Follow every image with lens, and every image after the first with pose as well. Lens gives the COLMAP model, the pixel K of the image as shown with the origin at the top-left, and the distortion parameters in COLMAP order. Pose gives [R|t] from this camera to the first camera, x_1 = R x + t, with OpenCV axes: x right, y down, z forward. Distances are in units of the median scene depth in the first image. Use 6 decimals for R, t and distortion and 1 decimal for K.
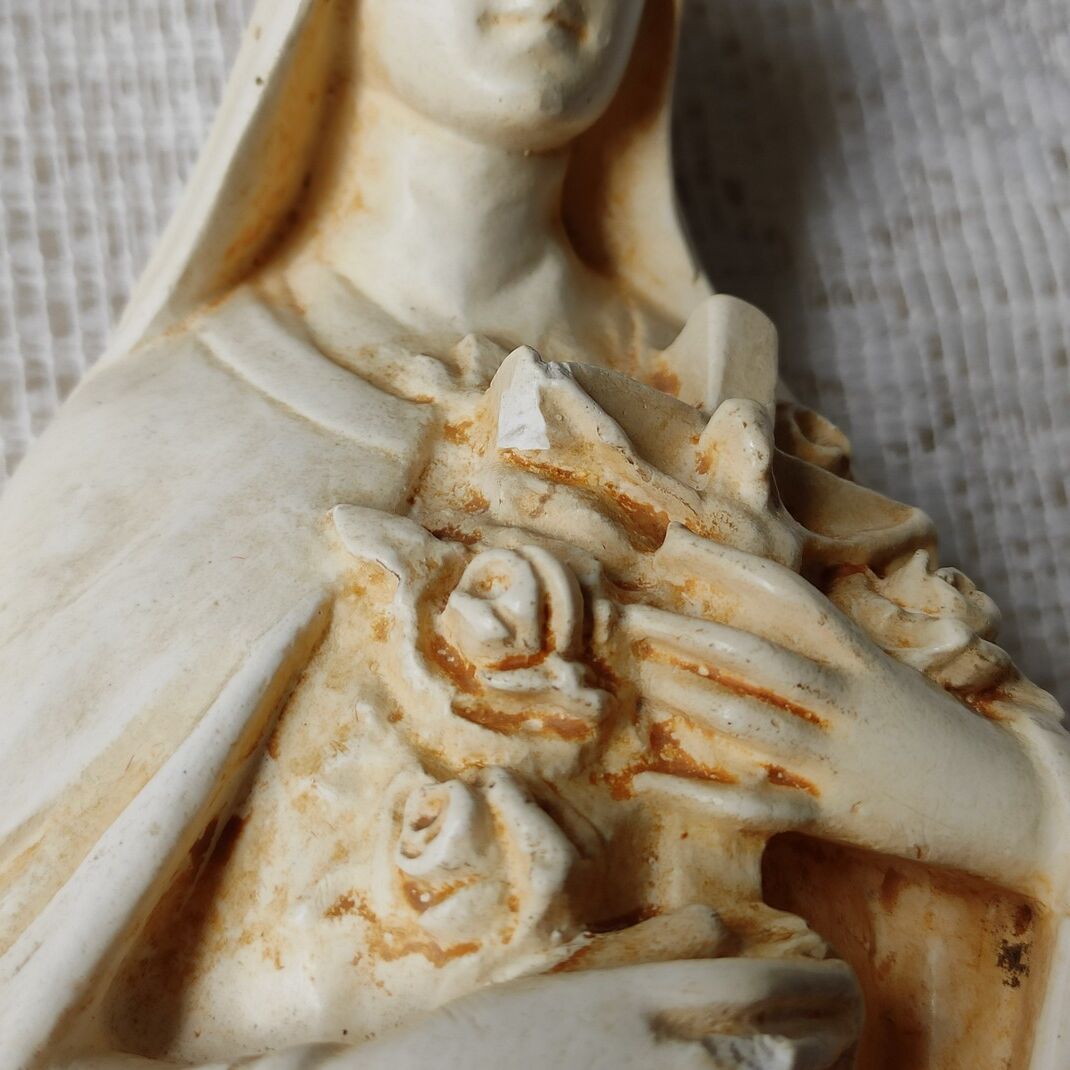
lens RADIAL K [[2303.5, 0, 535.0], [0, 2303.5, 535.0], [0, 0, 1]] dist [-0.047640, 0.347432]
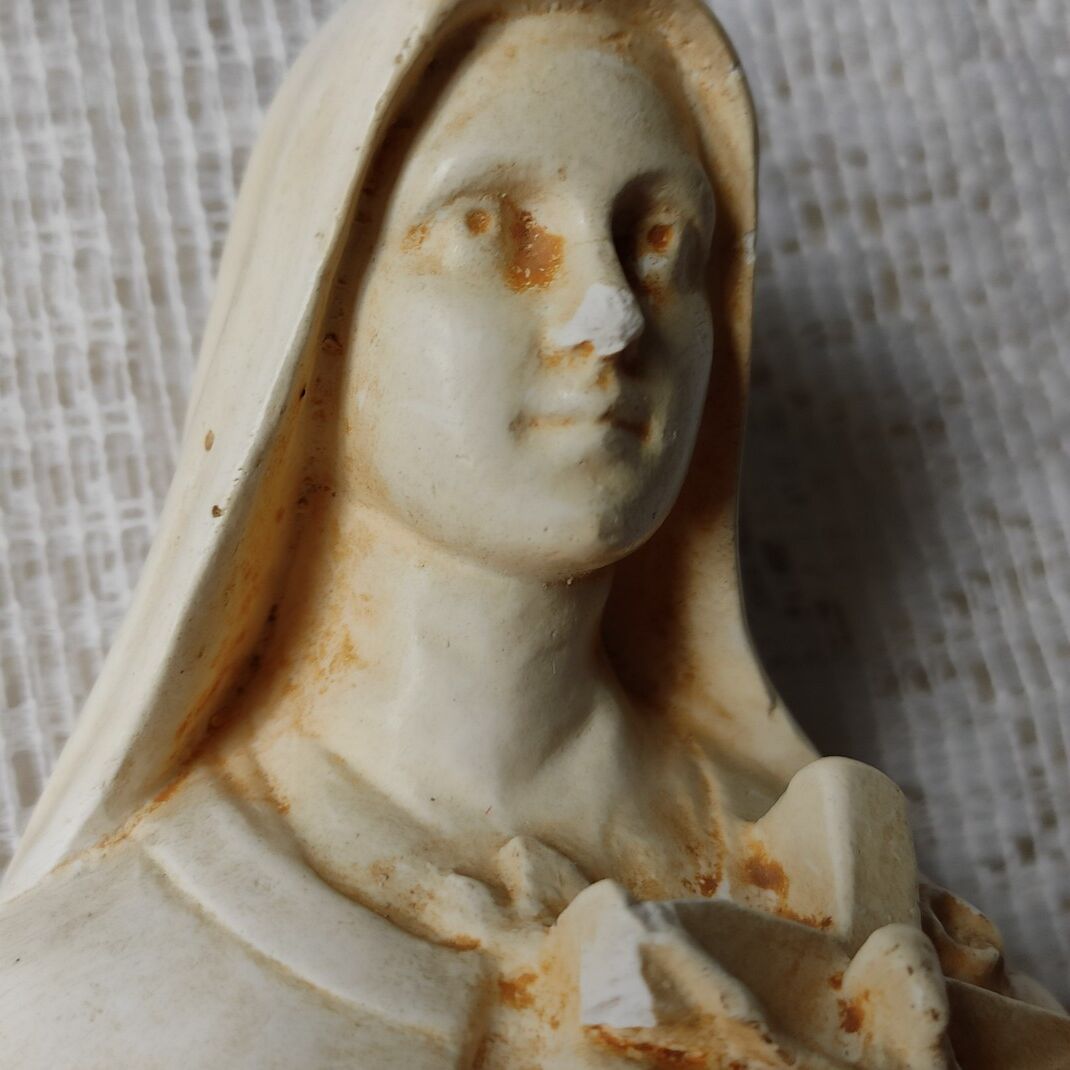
lens RADIAL K [[2303.5, 0, 535.0], [0, 2303.5, 535.0], [0, 0, 1]] dist [-0.047640, 0.347432]
pose [[0.995875, -0.042928, 0.079939, -0.077932], [0.047577, 0.997229, -0.057189, -0.142963], [-0.077263, 0.060757, 0.995158, 0.249509]]
